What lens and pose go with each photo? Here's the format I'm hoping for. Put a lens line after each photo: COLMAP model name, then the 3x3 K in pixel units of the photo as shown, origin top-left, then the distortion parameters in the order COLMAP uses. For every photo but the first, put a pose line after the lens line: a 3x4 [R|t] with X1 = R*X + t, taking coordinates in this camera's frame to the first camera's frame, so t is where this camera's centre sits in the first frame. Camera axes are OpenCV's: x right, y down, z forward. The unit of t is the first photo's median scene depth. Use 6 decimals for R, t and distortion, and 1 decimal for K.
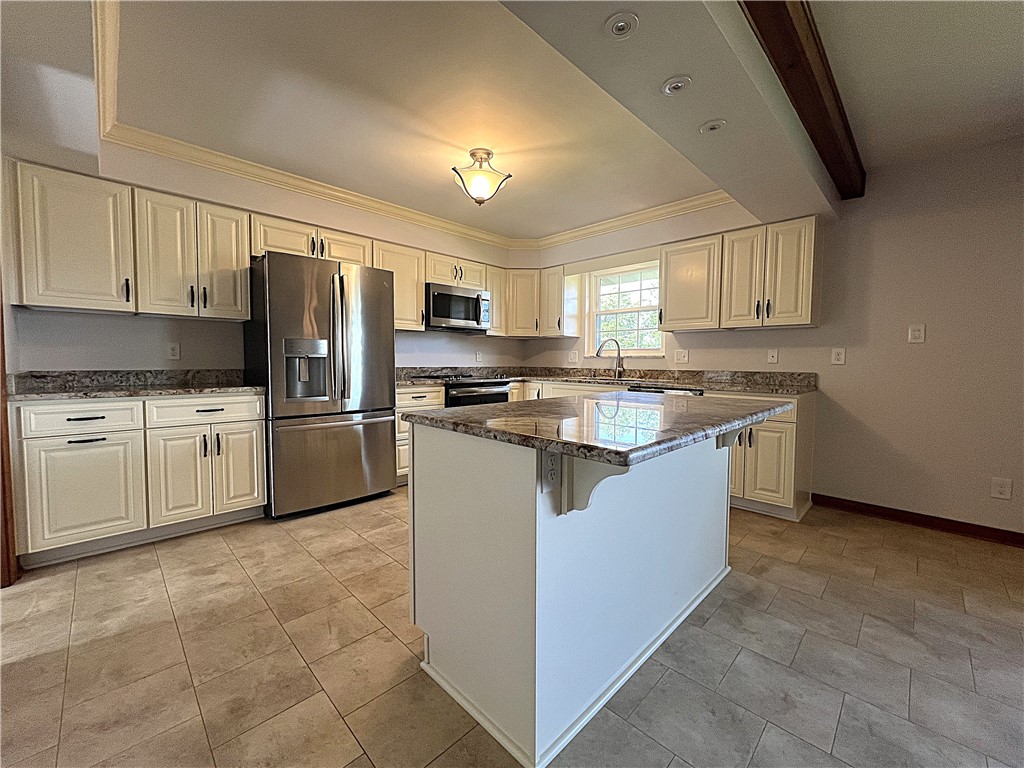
lens RADIAL K [[411.0, 0, 507.5], [0, 411.0, 381.5], [0, 0, 1]] dist [-0.000702, -0.000360]
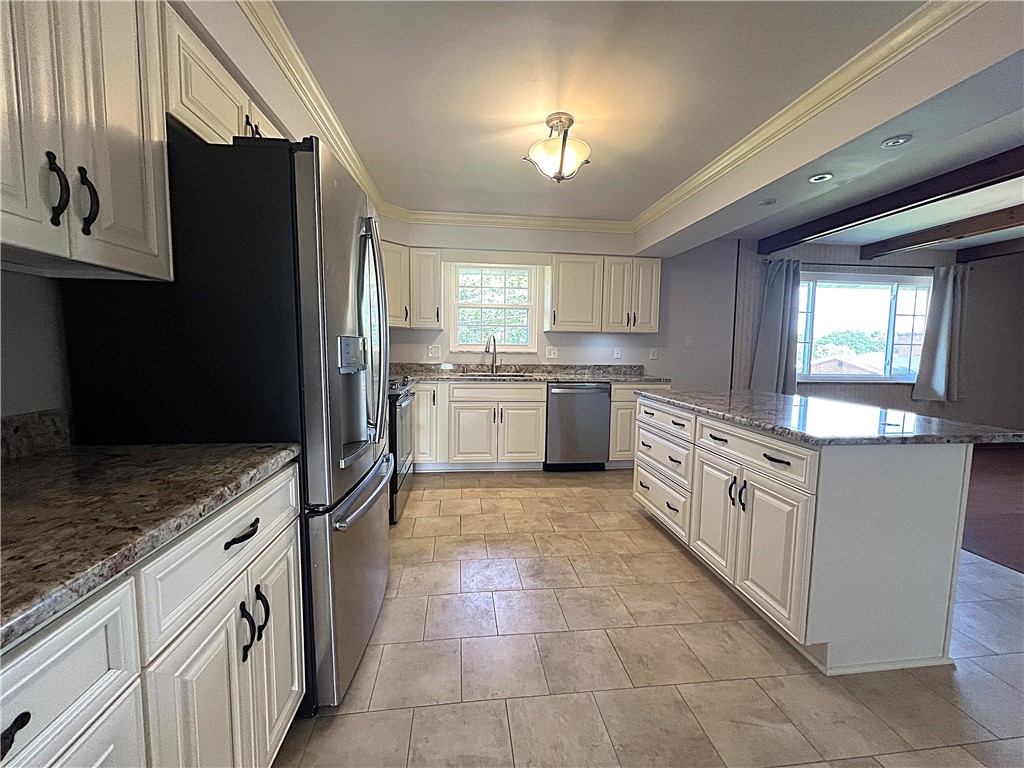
lens RADIAL K [[411.0, 0, 509.6], [0, 411.0, 383.1], [0, 0, 1]] dist [-0.000702, -0.000360]
pose [[0.612262, -0.069962, 0.787554, -0.559527], [0.032151, 0.997457, 0.063614, -0.052299], [-0.790001, -0.013628, 0.612954, 0.383675]]
